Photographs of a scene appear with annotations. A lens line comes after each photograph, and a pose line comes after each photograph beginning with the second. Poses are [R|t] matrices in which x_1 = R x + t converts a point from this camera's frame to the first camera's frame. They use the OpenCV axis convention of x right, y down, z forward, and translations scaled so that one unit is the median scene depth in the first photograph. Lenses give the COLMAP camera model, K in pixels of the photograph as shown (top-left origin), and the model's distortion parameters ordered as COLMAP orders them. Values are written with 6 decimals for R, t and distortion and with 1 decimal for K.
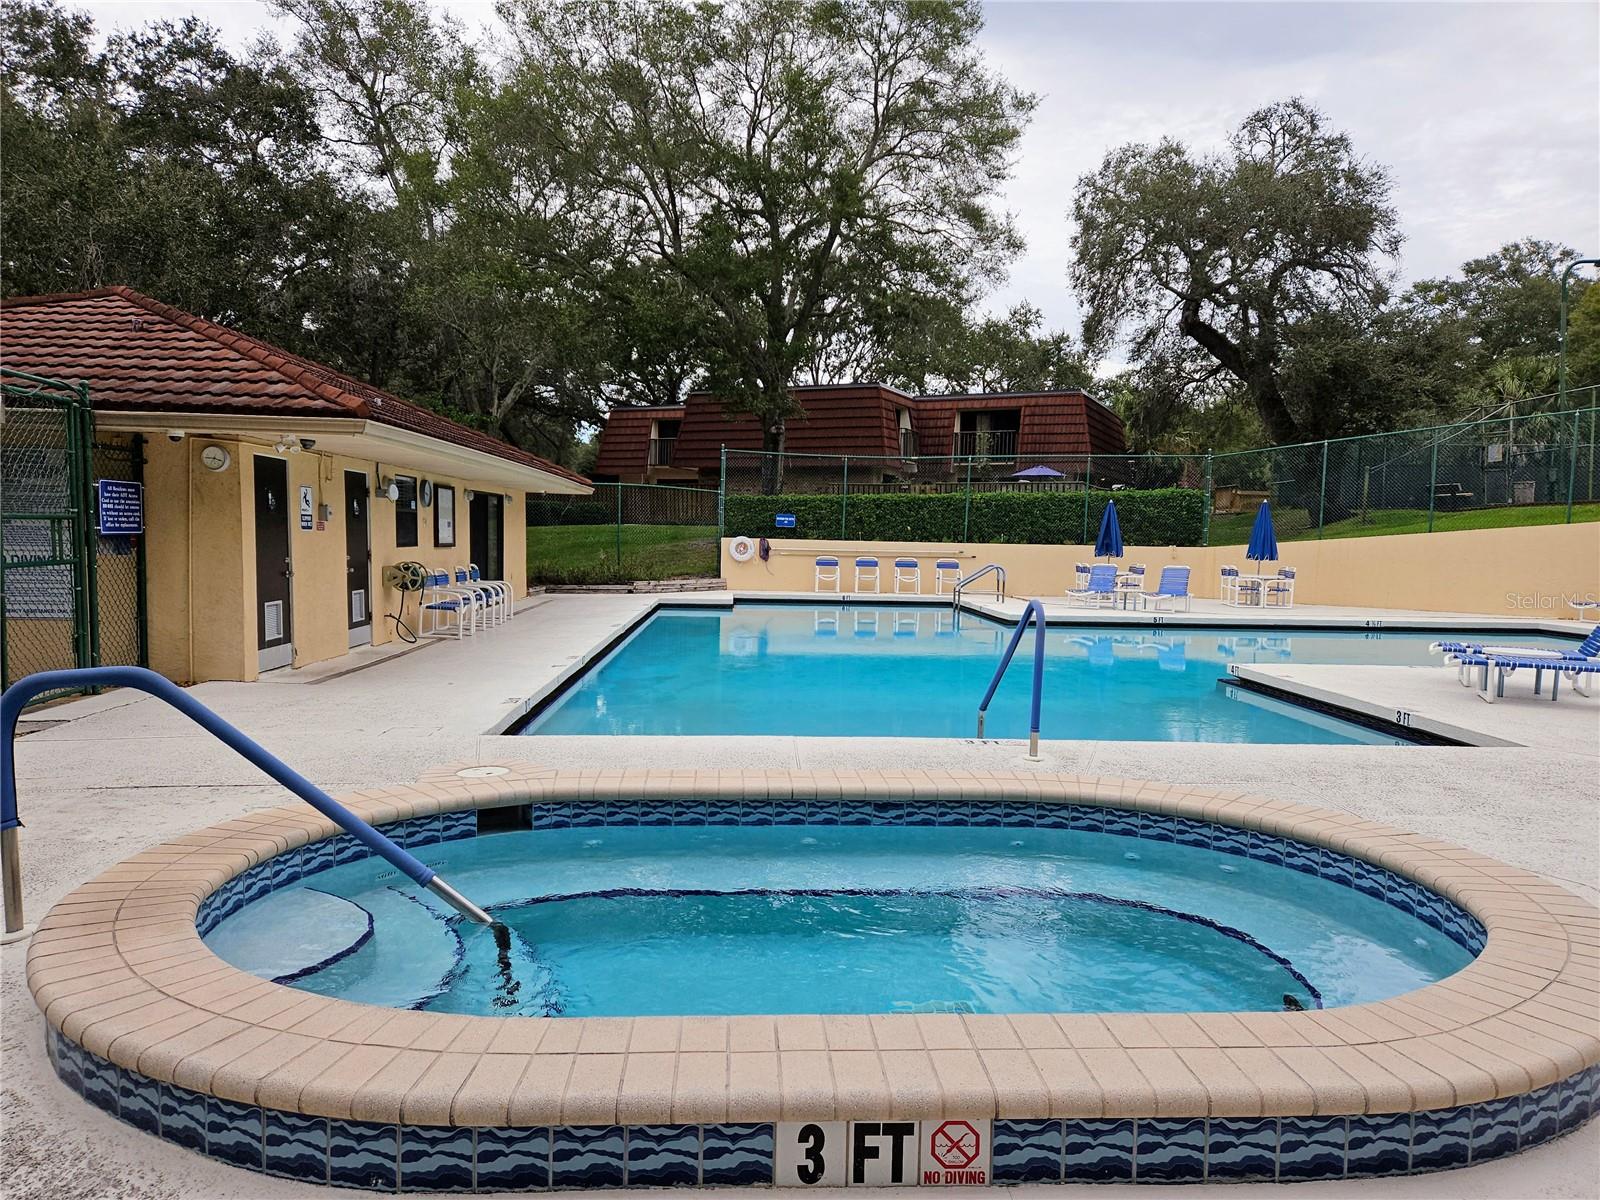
lens RADIAL K [[1064.1, 0, 801.1], [0, 1064.1, 602.6], [0, 0, 1]] dist [0.018946, -0.000303]
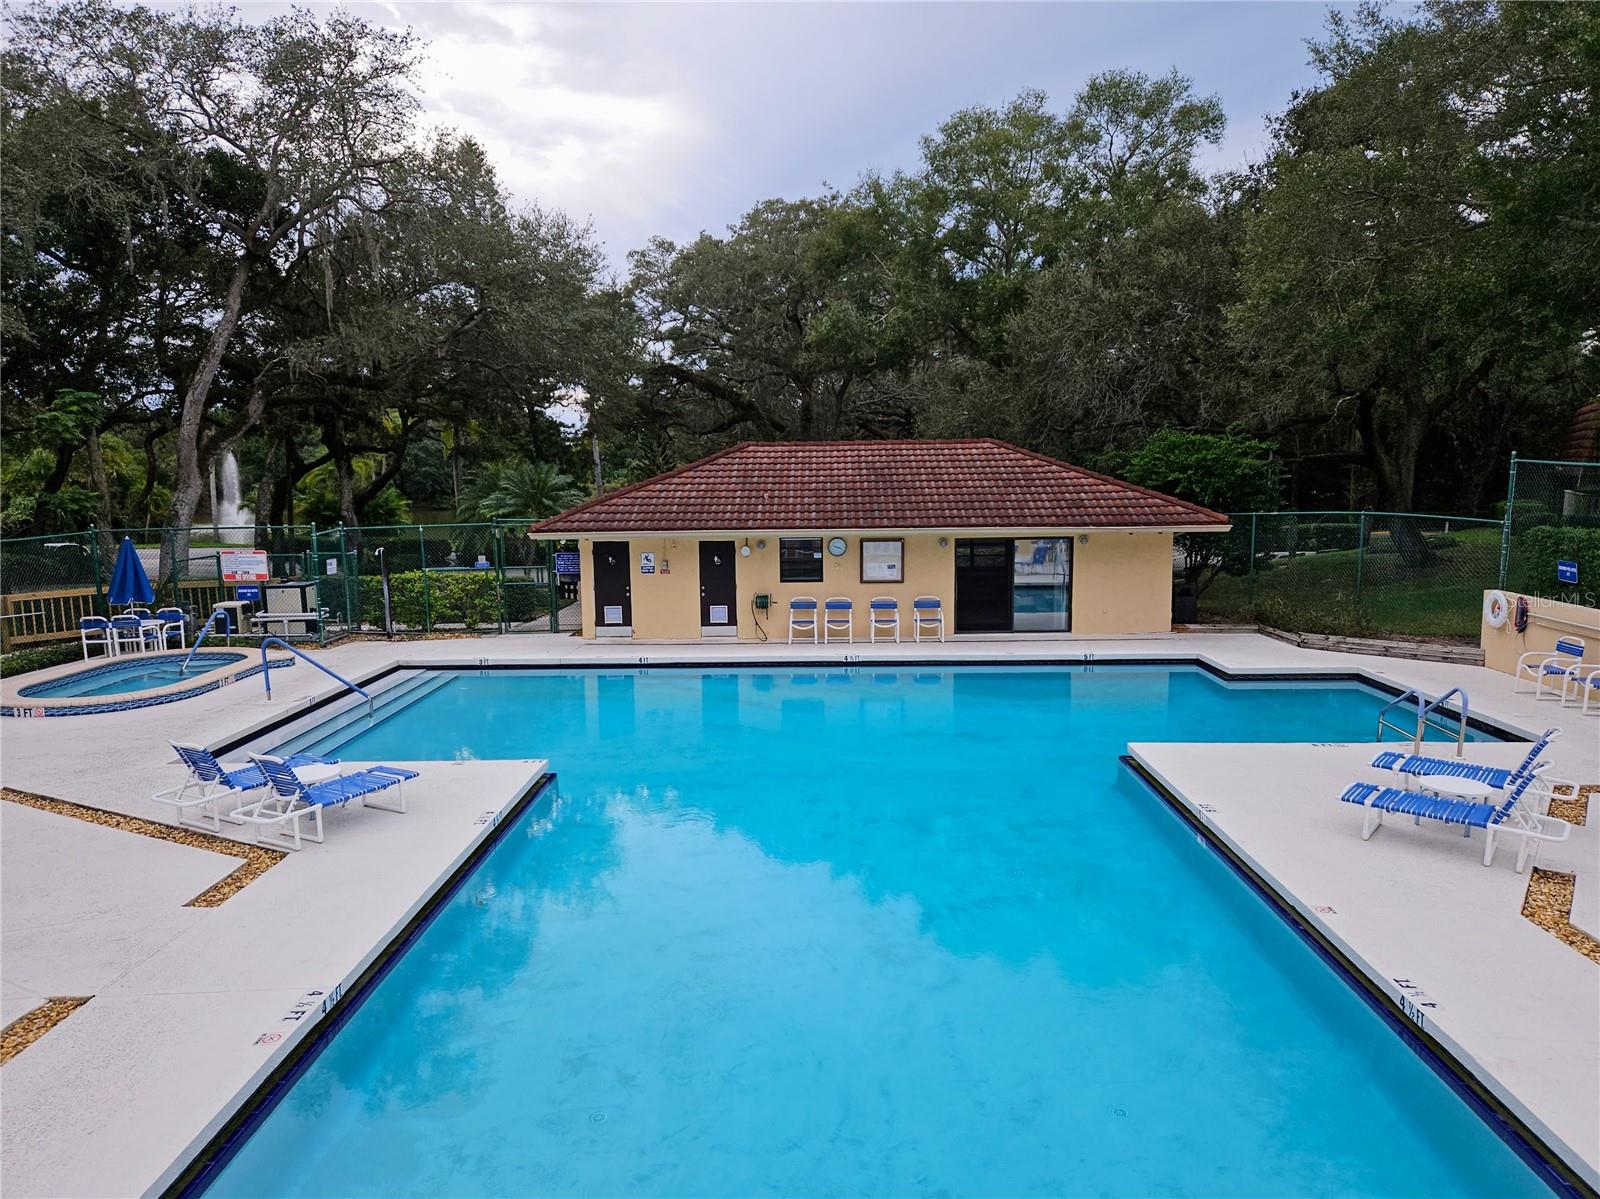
lens RADIAL K [[1064.1, 0, 799.7], [0, 1064.1, 601.5], [0, 0, 1]] dist [0.018946, -0.000303]
pose [[-0.102105, 0.094926, -0.990234, 0.710137], [-0.051594, 0.993592, 0.100568, -0.107941], [0.993435, 0.061359, -0.096553, 0.677483]]
